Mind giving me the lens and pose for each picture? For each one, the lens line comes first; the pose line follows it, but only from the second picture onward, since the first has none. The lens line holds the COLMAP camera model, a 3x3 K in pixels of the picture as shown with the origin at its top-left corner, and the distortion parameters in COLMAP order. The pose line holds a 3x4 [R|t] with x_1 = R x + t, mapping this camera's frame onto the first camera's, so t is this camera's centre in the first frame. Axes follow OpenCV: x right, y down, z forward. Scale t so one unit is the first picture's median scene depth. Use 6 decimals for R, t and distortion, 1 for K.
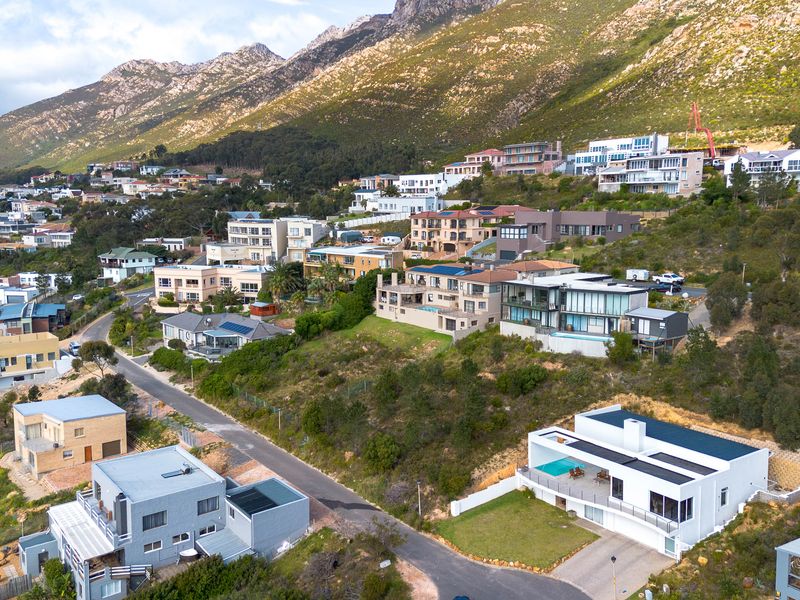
lens RADIAL K [[660.0, 0, 401.3], [0, 660.0, 300.2], [0, 0, 1]] dist [0.303708, -0.329700]
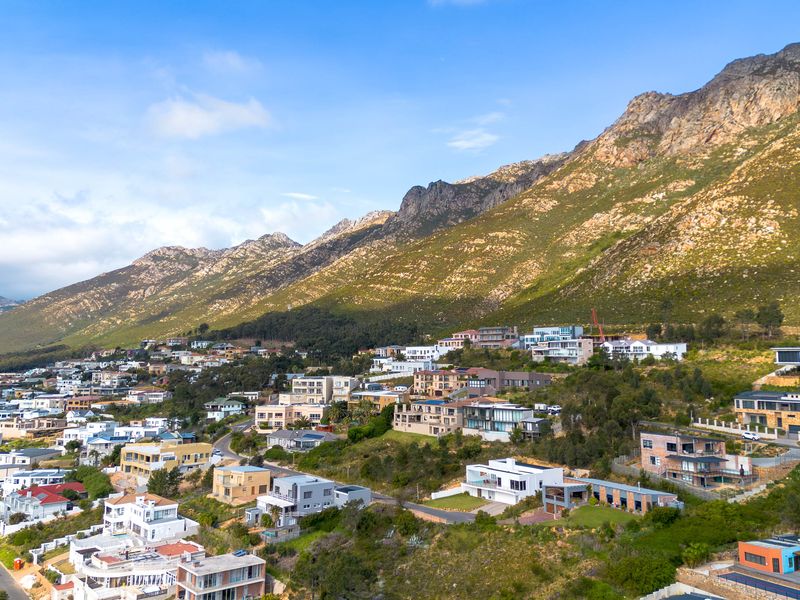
lens RADIAL K [[660.0, 0, 401.3], [0, 660.0, 300.2], [0, 0, 1]] dist [0.303708, -0.329700]
pose [[0.999978, 0.004682, -0.004799, -0.007616], [-0.005726, 0.968802, -0.247770, 0.081893], [0.003490, 0.247792, 0.968807, -0.487486]]
